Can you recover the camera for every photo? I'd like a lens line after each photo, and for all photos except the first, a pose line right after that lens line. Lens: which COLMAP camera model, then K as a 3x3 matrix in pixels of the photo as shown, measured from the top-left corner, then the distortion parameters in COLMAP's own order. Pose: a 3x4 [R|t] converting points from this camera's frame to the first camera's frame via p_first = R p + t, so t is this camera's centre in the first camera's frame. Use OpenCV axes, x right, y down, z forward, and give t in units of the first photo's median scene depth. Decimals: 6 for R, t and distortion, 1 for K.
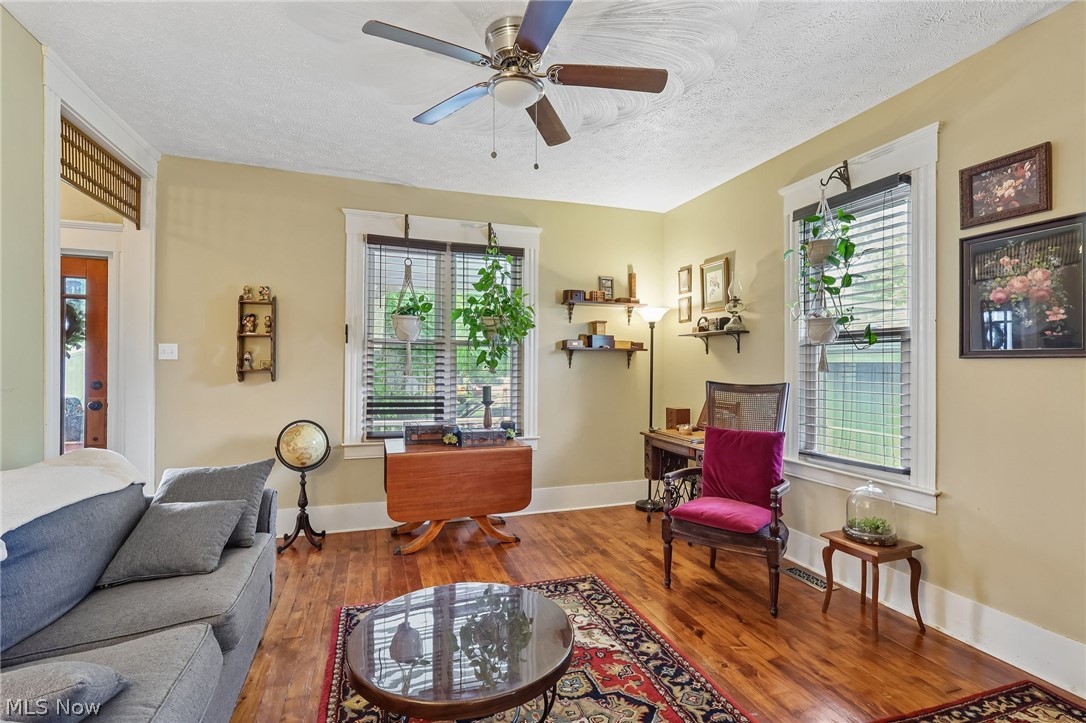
lens RADIAL K [[506.6, 0, 534.9], [0, 506.6, 366.2], [0, 0, 1]] dist [0.002639, -0.001607]
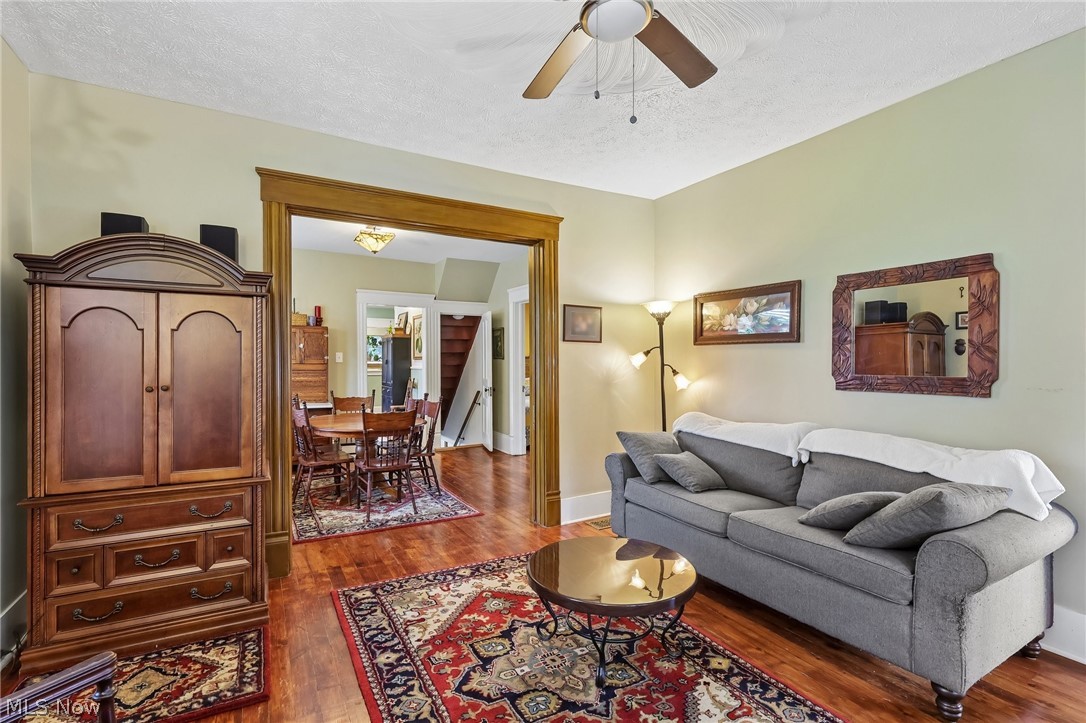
lens RADIAL K [[506.6, 0, 538.8], [0, 506.6, 362.9], [0, 0, 1]] dist [0.002639, -0.001607]
pose [[-0.980553, -0.003007, -0.196232, 0.144423], [-0.004236, 0.999974, 0.005844, -0.006816], [0.196209, 0.006562, -0.980540, 1.080841]]
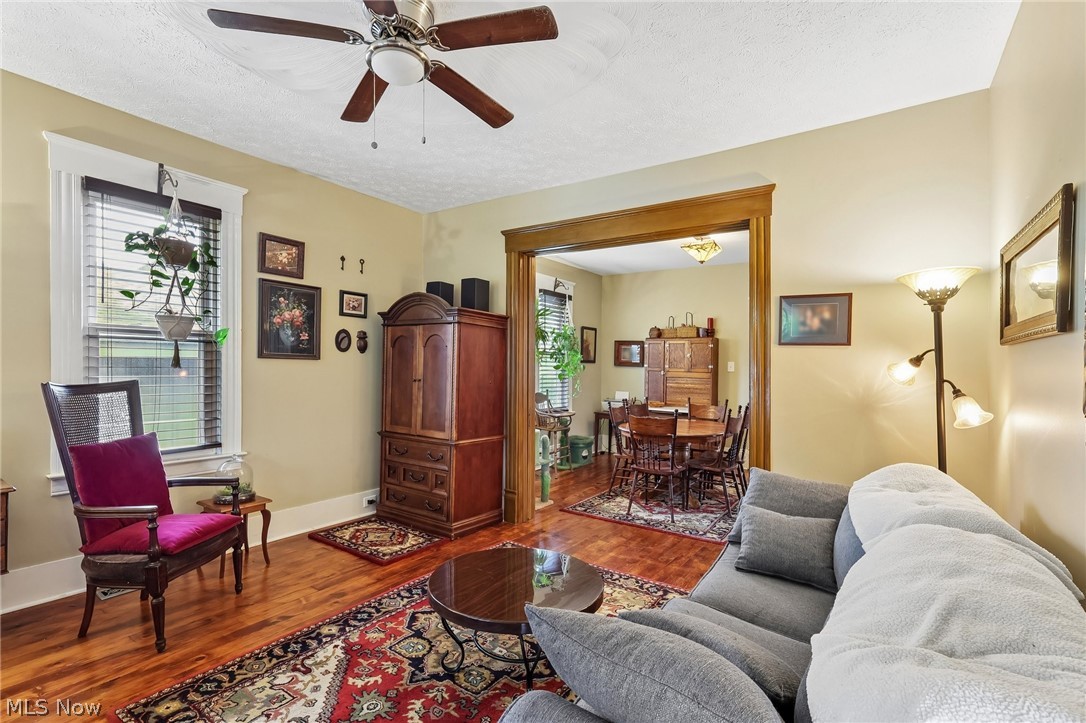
lens RADIAL K [[506.6, 0, 537.6], [0, 506.6, 368.0], [0, 0, 1]] dist [0.002639, -0.001607]
pose [[-0.609724, -0.016649, 0.792439, -0.559246], [-0.019304, 0.999795, 0.006153, -0.007240], [-0.792379, -0.011546, -0.609920, 0.833335]]
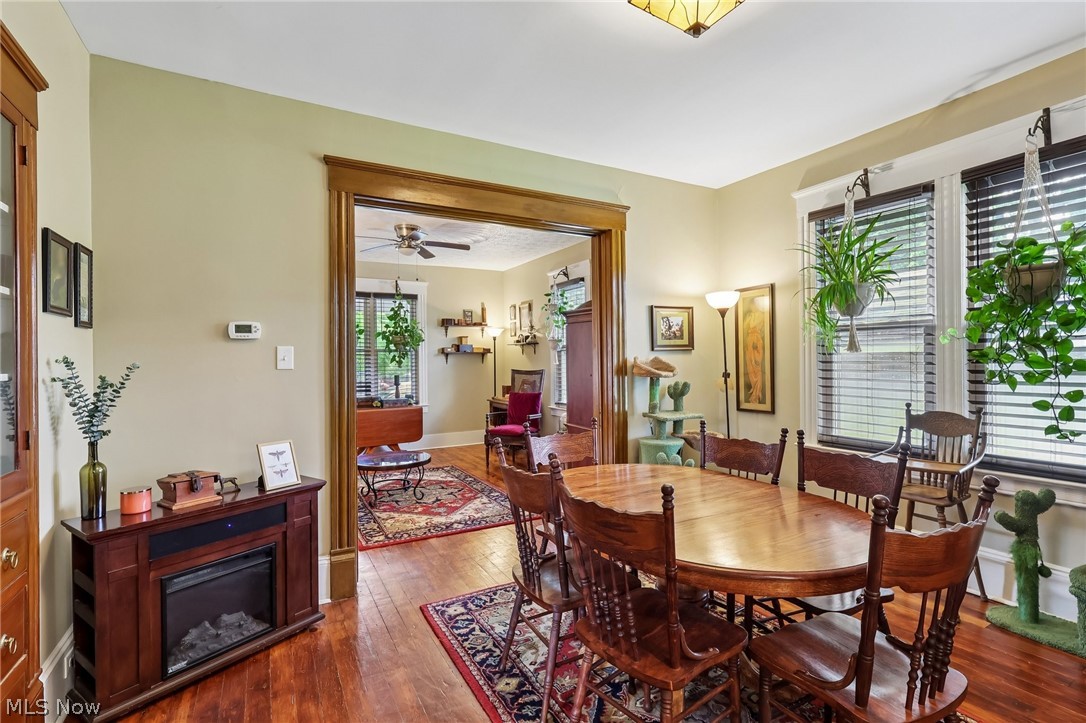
lens RADIAL K [[506.6, 0, 541.7], [0, 506.6, 364.2], [0, 0, 1]] dist [0.002639, -0.001607]
pose [[0.981957, -0.018351, 0.188214, 0.076422], [0.017609, 0.999829, 0.005612, 0.000194], [-0.188285, -0.002197, 0.982112, -0.910173]]
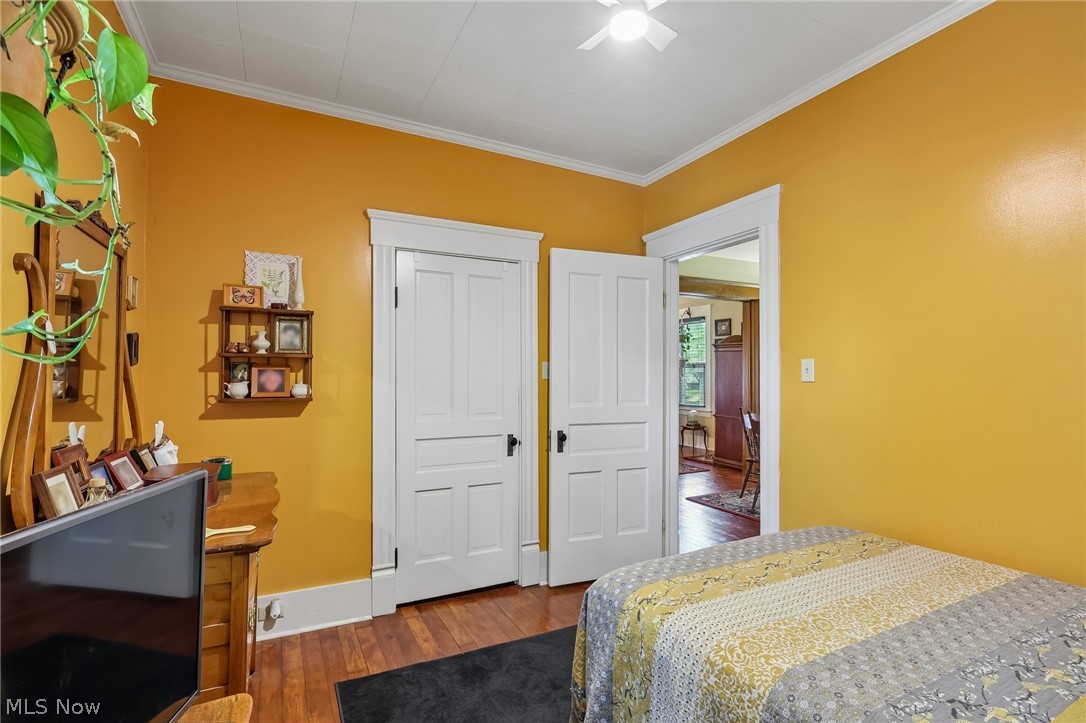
lens RADIAL K [[506.6, 0, 549.2], [0, 506.6, 362.9], [0, 0, 1]] dist [0.002639, -0.001607]
pose [[0.987223, -0.003313, 0.159309, -0.584618], [0.006436, 0.999797, -0.019089, -0.014824], [-0.159214, 0.019870, 0.987044, -1.544227]]
